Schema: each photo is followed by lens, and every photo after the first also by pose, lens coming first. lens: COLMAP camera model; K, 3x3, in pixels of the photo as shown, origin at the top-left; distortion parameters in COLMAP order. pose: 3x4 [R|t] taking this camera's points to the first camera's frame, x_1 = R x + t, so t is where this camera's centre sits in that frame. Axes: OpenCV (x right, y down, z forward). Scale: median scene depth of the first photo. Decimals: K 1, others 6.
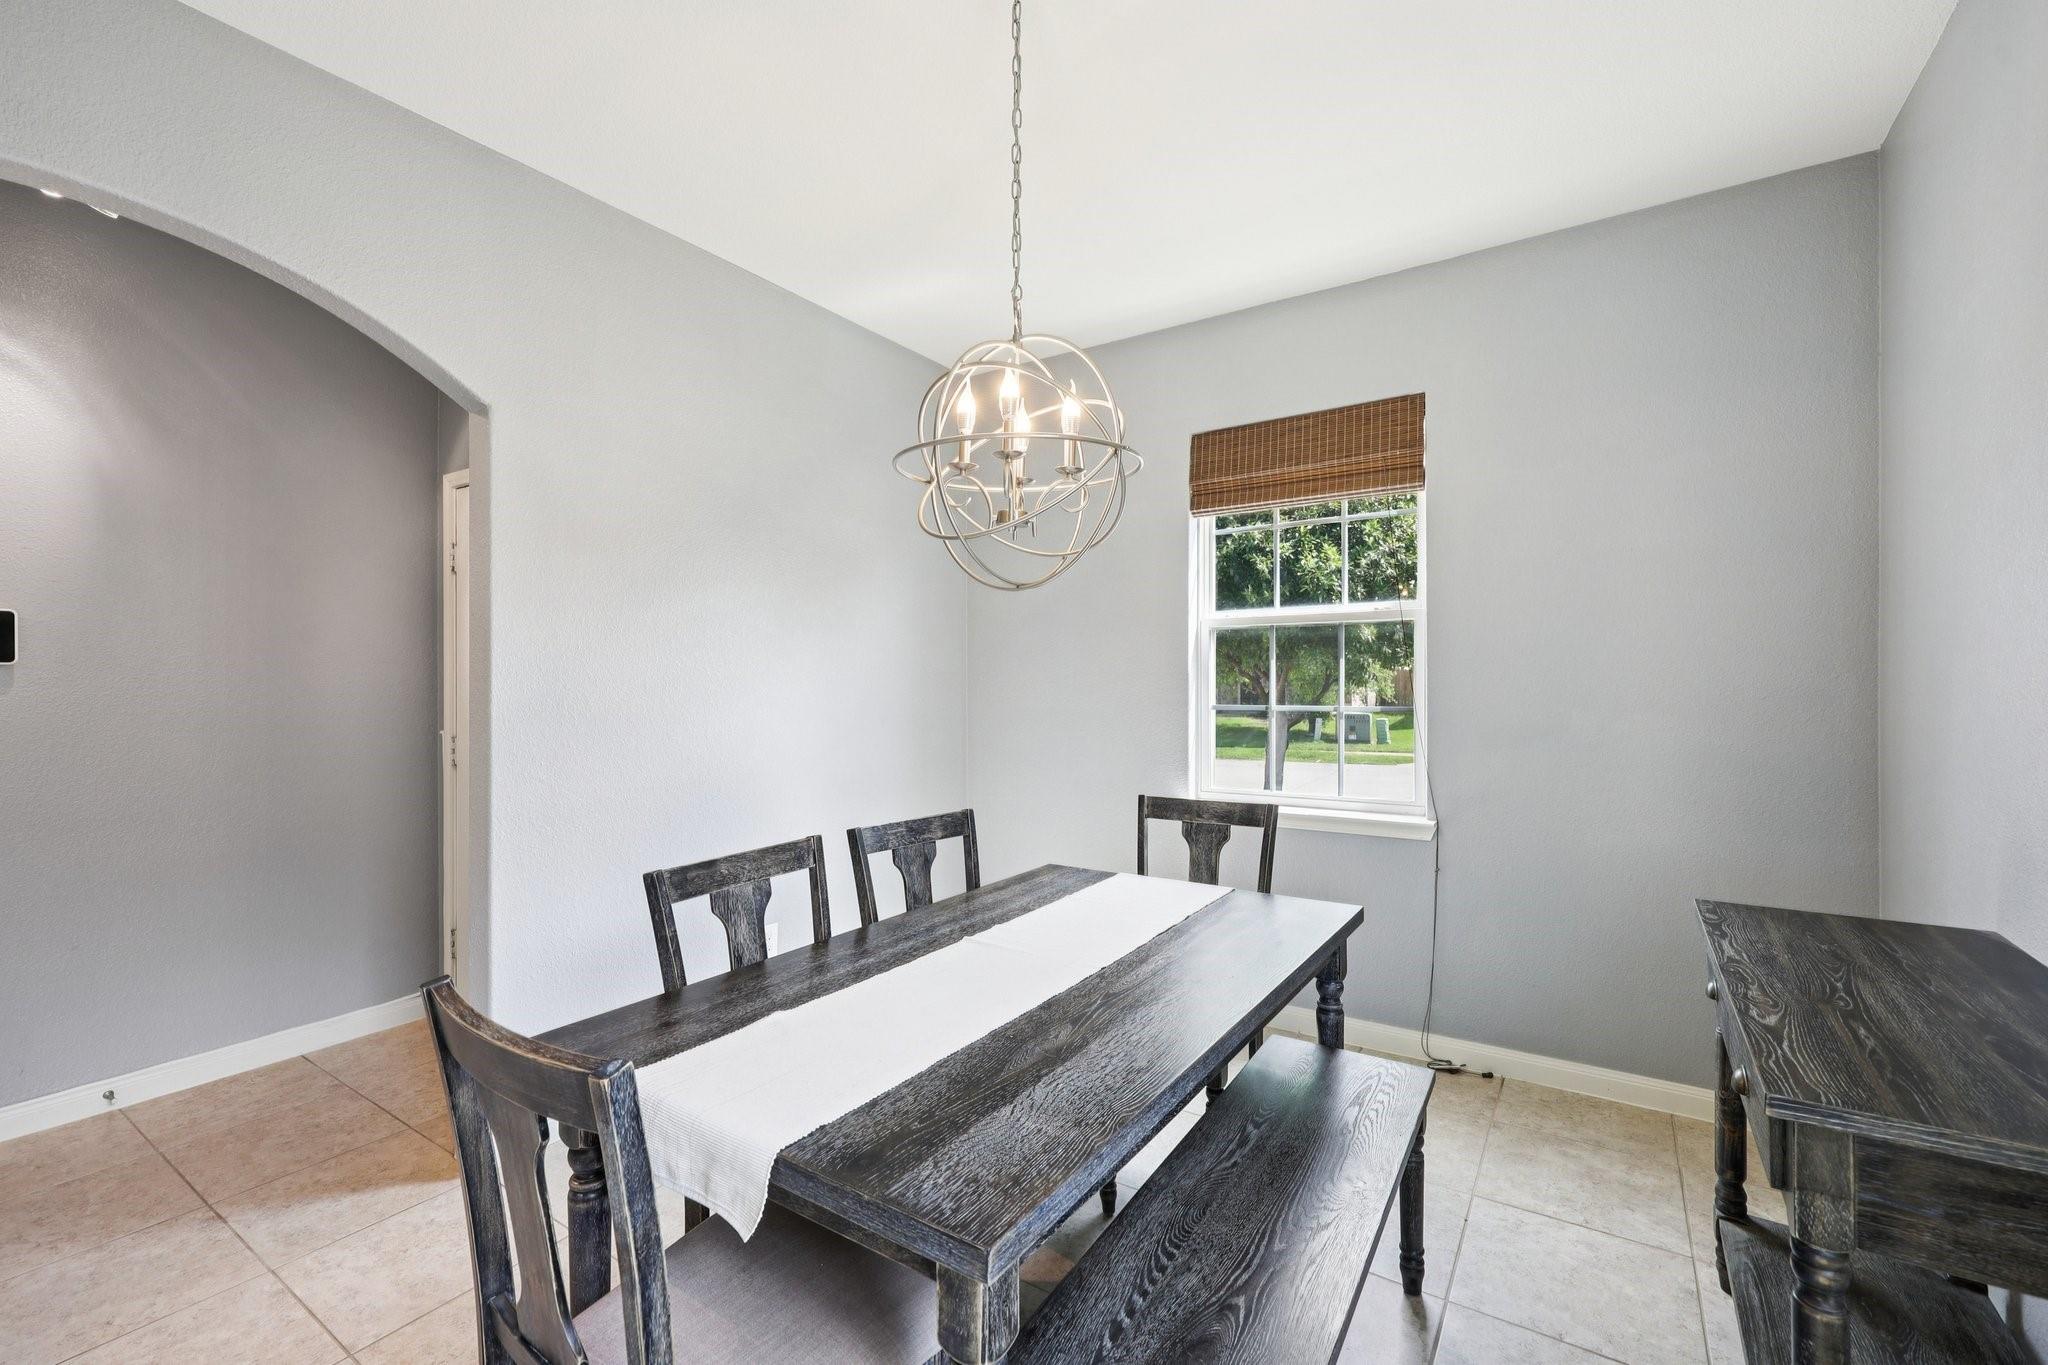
lens RADIAL K [[875.7, 0, 1031.4], [0, 875.7, 681.9], [0, 0, 1]] dist [-0.001354, 0.000182]
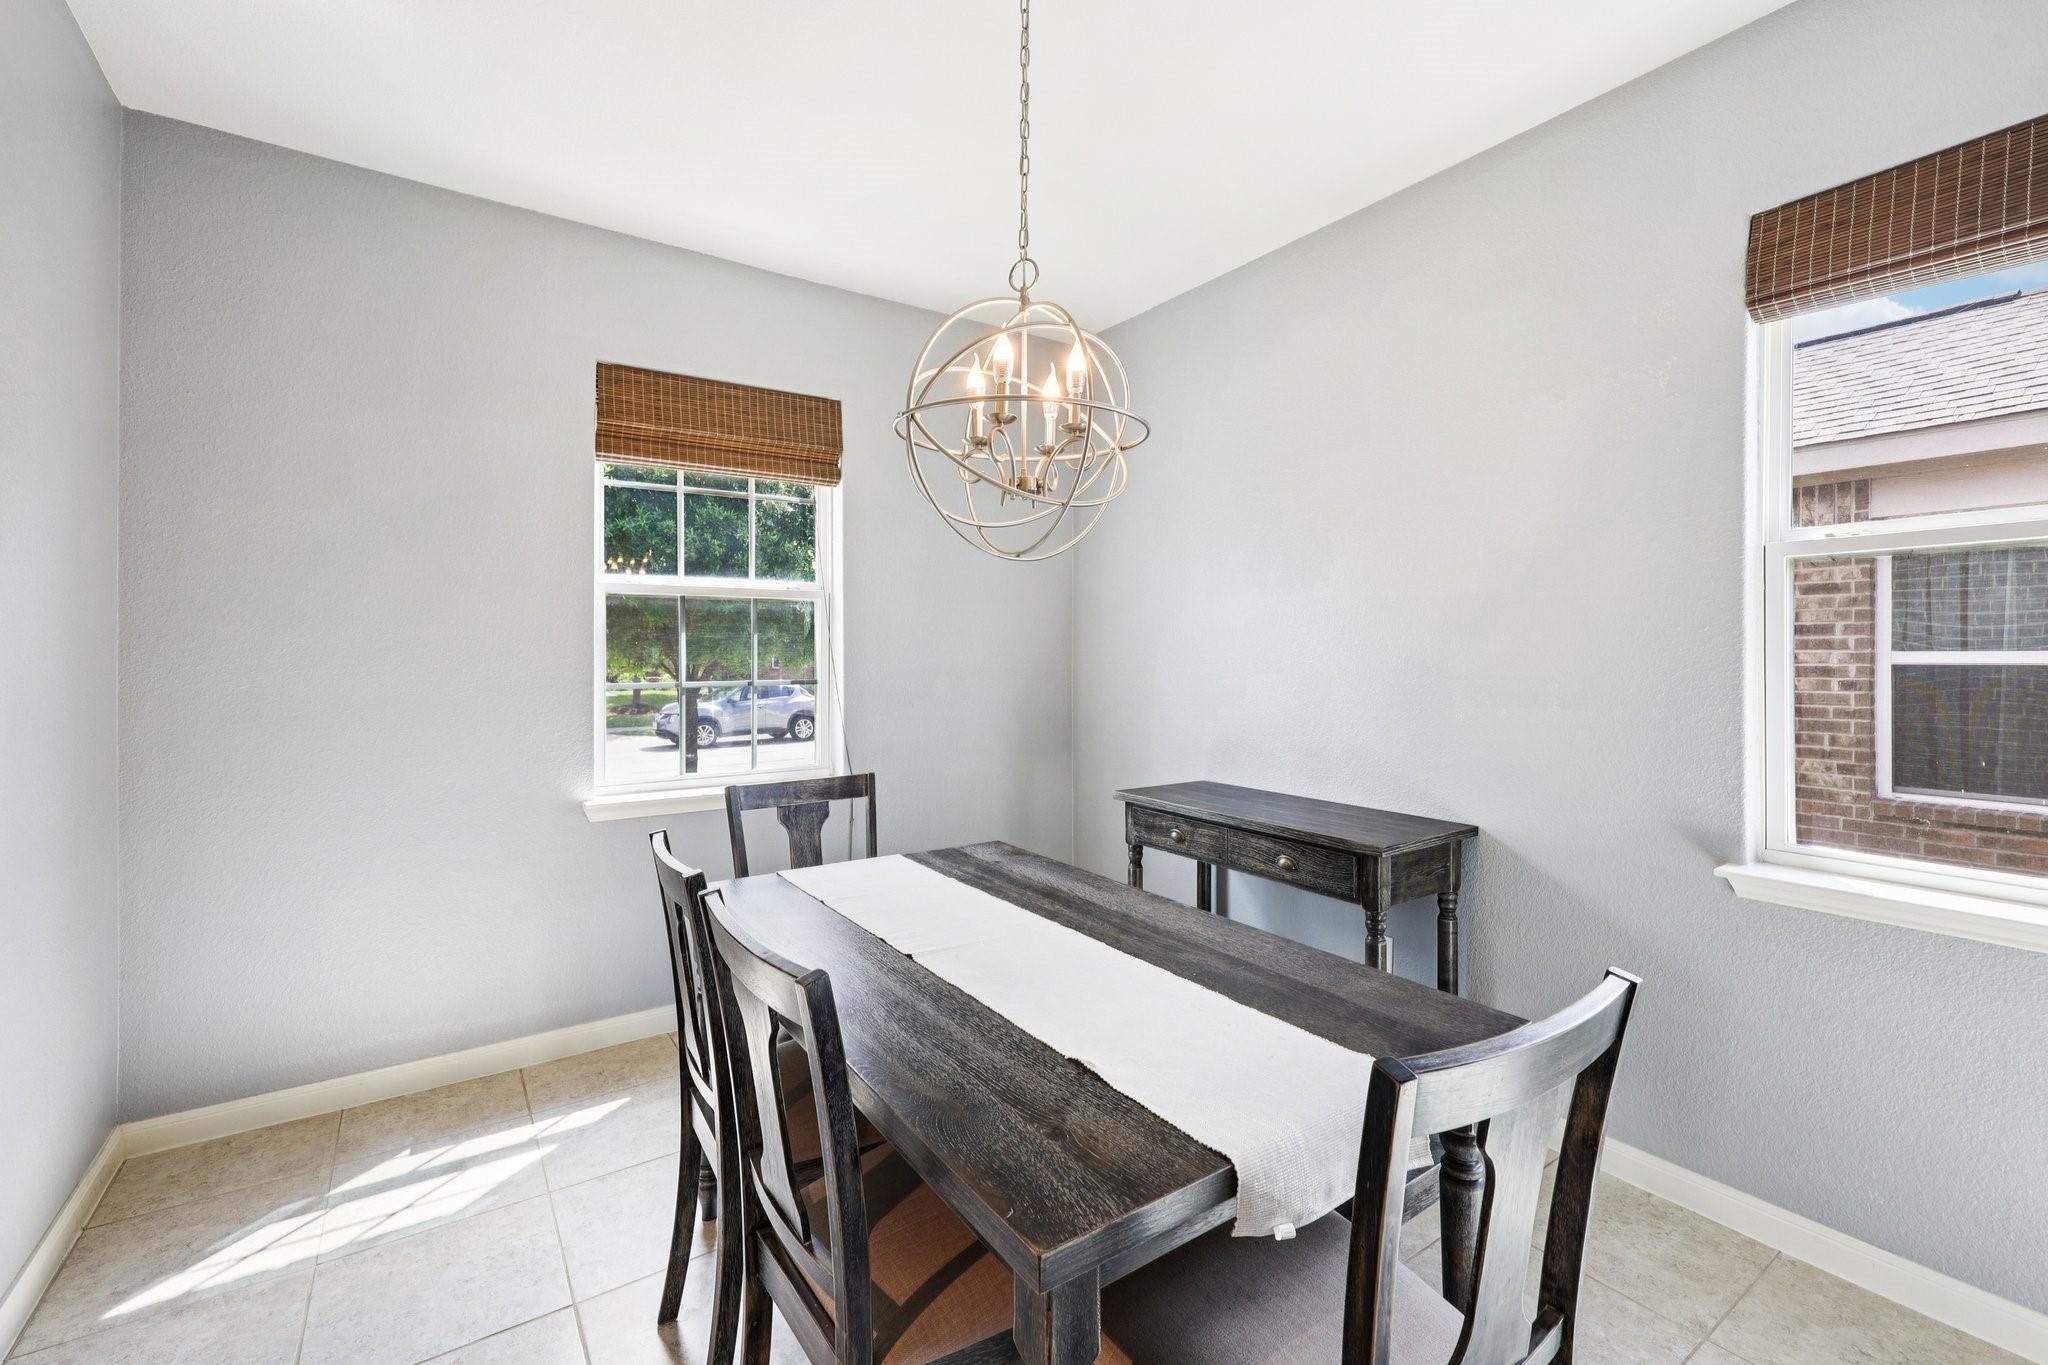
lens RADIAL K [[875.7, 0, 1032.0], [0, 875.7, 656.3], [0, 0, 1]] dist [-0.001354, 0.000182]
pose [[0.364674, -0.001259, 0.931134, -0.494109], [0.000565, 0.999999, 0.001131, -0.001041], [-0.931135, 0.000113, 0.364674, 0.340814]]
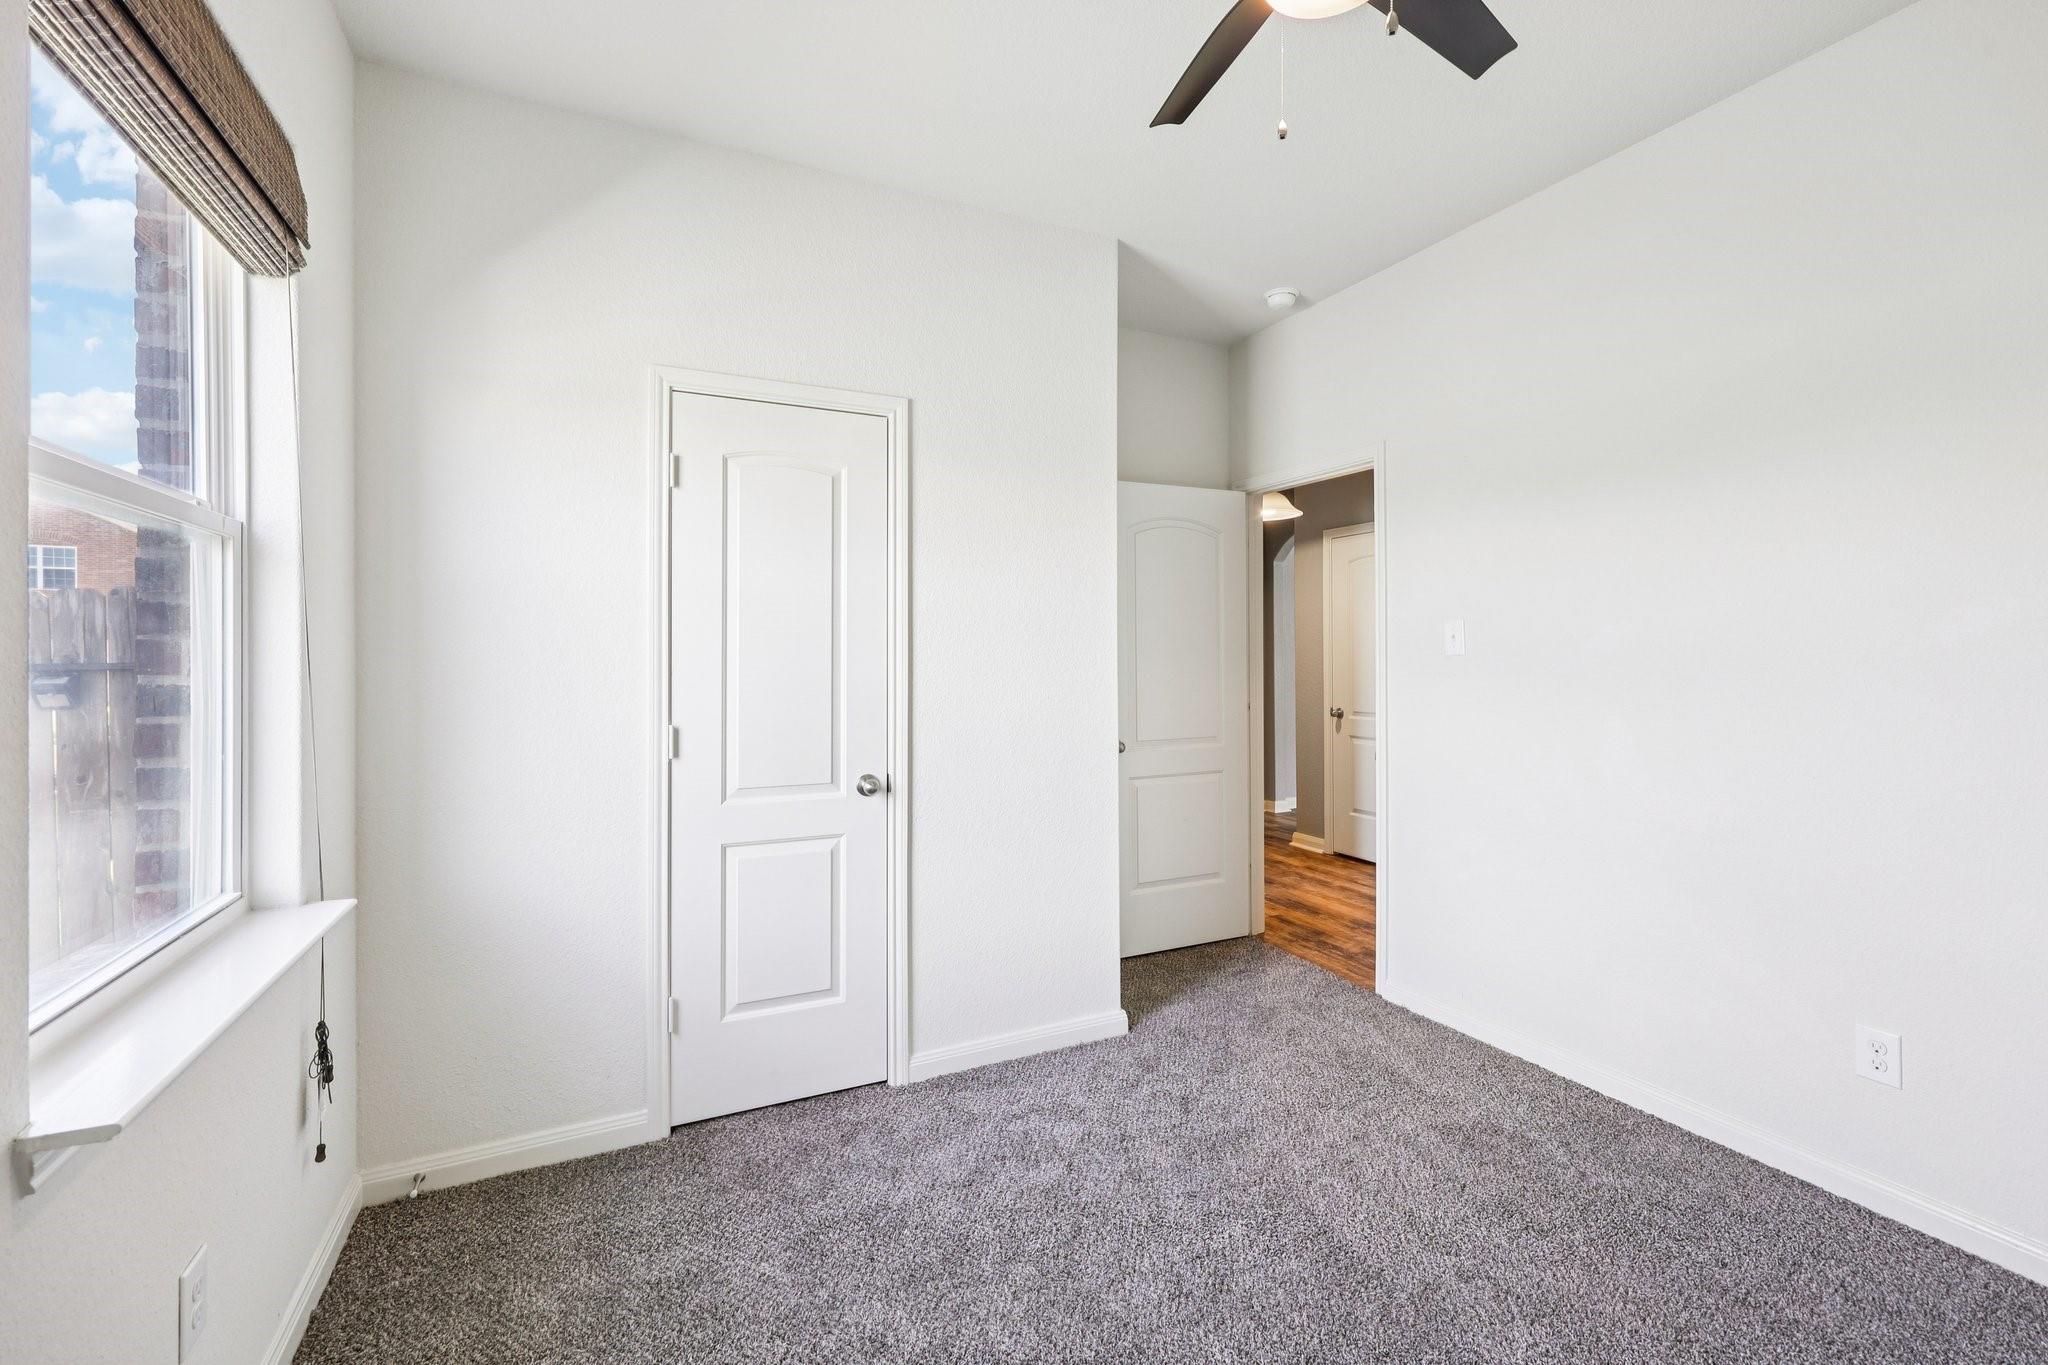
lens RADIAL K [[875.7, 0, 1023.4], [0, 875.7, 670.5], [0, 0, 1]] dist [-0.001354, 0.000182]
pose [[0.517958, -0.001403, 0.855405, -1.715700], [-0.000012, 0.999999, 0.001647, 0.758357], [-0.855406, -0.000864, 0.517958, -9.485715]]
